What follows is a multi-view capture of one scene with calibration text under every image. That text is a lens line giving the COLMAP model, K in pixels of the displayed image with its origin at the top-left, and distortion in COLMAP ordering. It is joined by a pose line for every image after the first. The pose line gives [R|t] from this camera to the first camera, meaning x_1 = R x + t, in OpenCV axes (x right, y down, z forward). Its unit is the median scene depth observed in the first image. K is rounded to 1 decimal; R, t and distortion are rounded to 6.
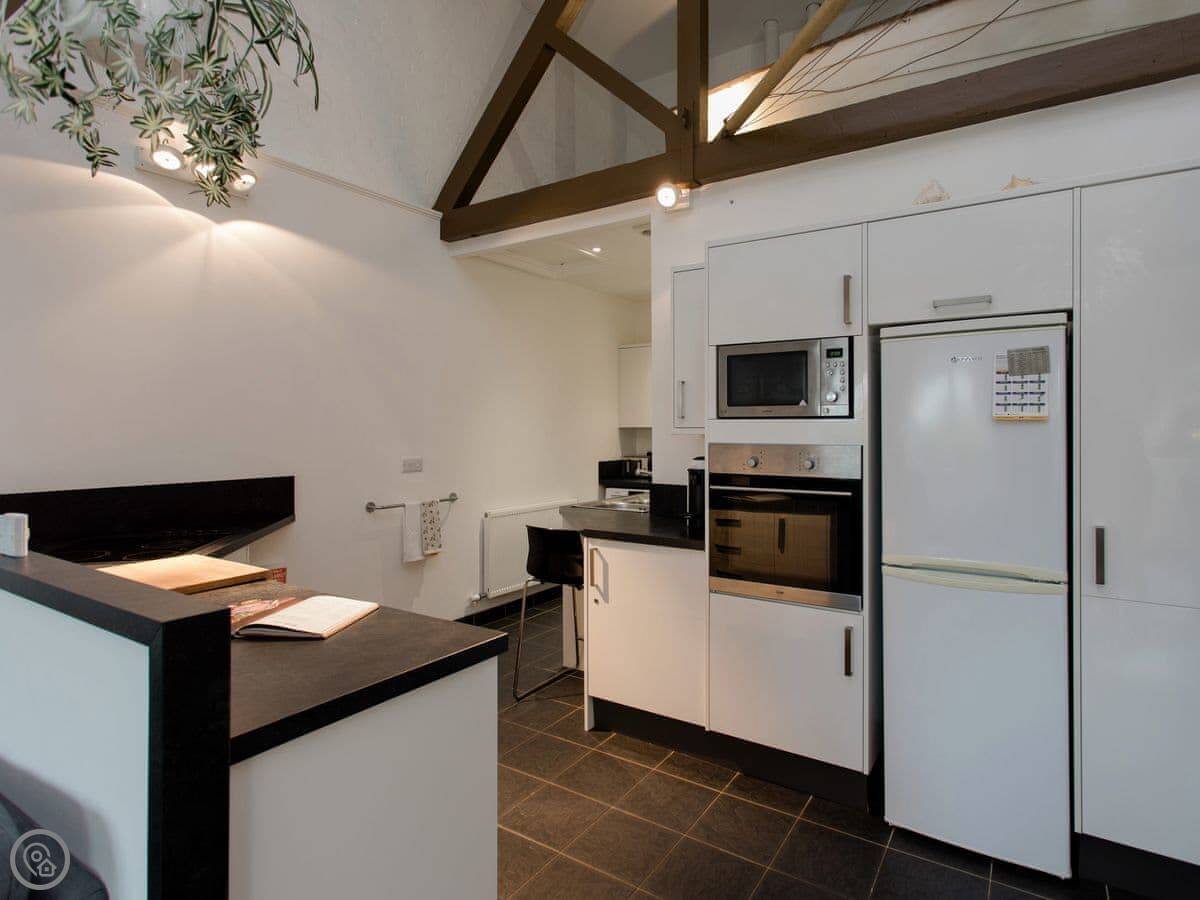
lens RADIAL K [[667.1, 0, 631.9], [0, 667.1, 431.3], [0, 0, 1]] dist [-0.002974, -0.000714]
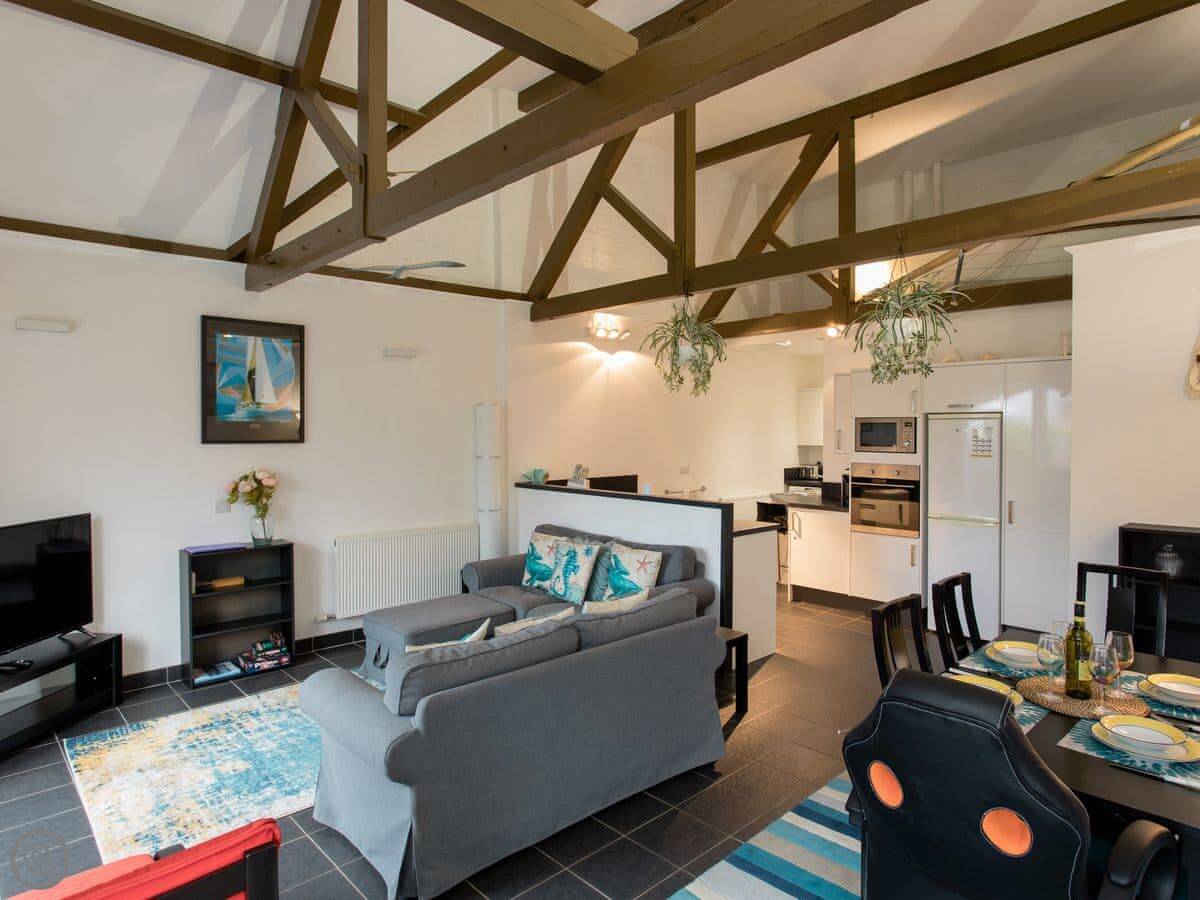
lens RADIAL K [[718.2, 0, 614.9], [0, 718.2, 449.8], [0, 0, 1]] dist [-0.002183, 0.001109]
pose [[0.970799, 0.006165, -0.239814, -0.065914], [0.000269, 0.999641, 0.026787, -0.082014], [0.239893, -0.026069, 0.970449, -1.359025]]
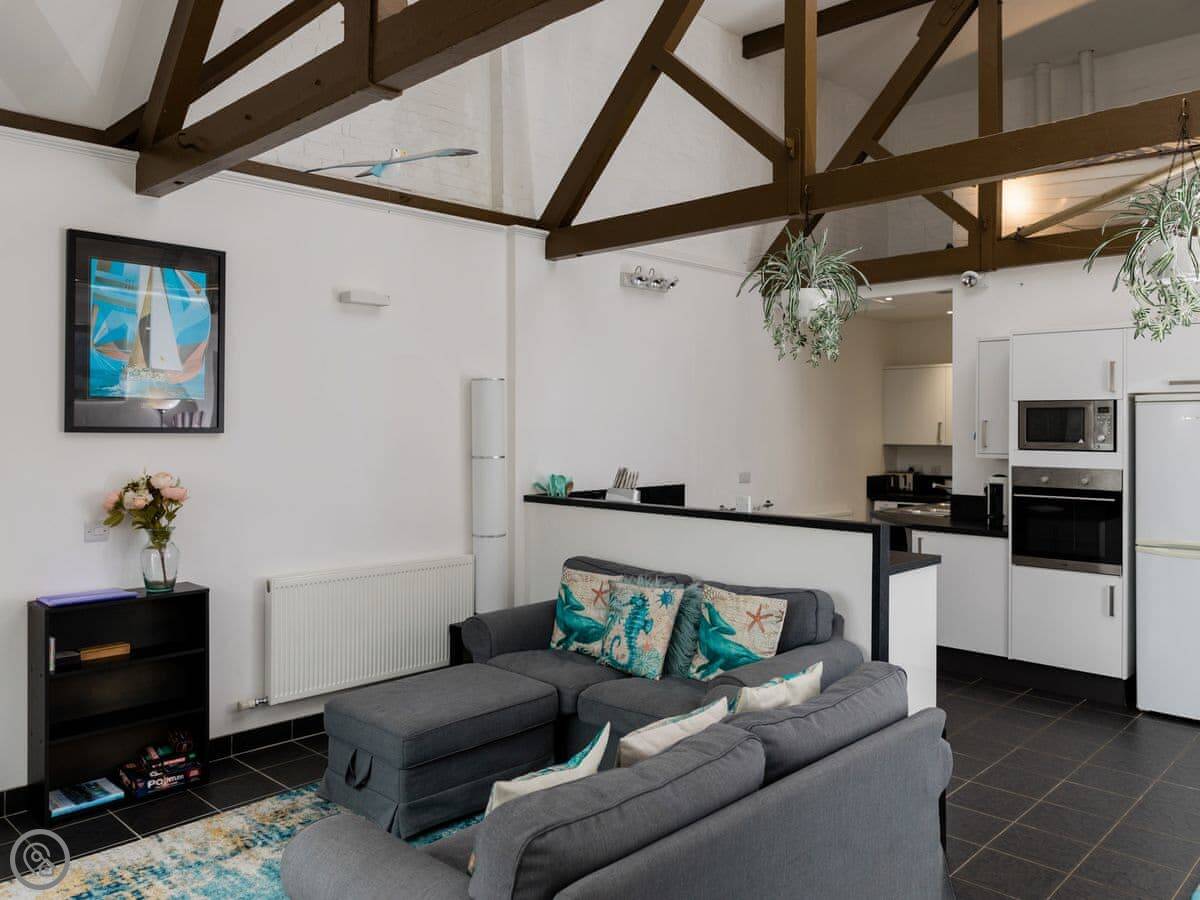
lens RADIAL K [[932.3, 0, 603.9], [0, 932.3, 437.7], [0, 0, 1]] dist [0.019309, -0.009141]
pose [[0.980399, 0.003525, -0.196991, -0.347784], [-0.002138, 0.999971, 0.007254, -0.055771], [0.197011, -0.006691, 0.980379, -1.167569]]
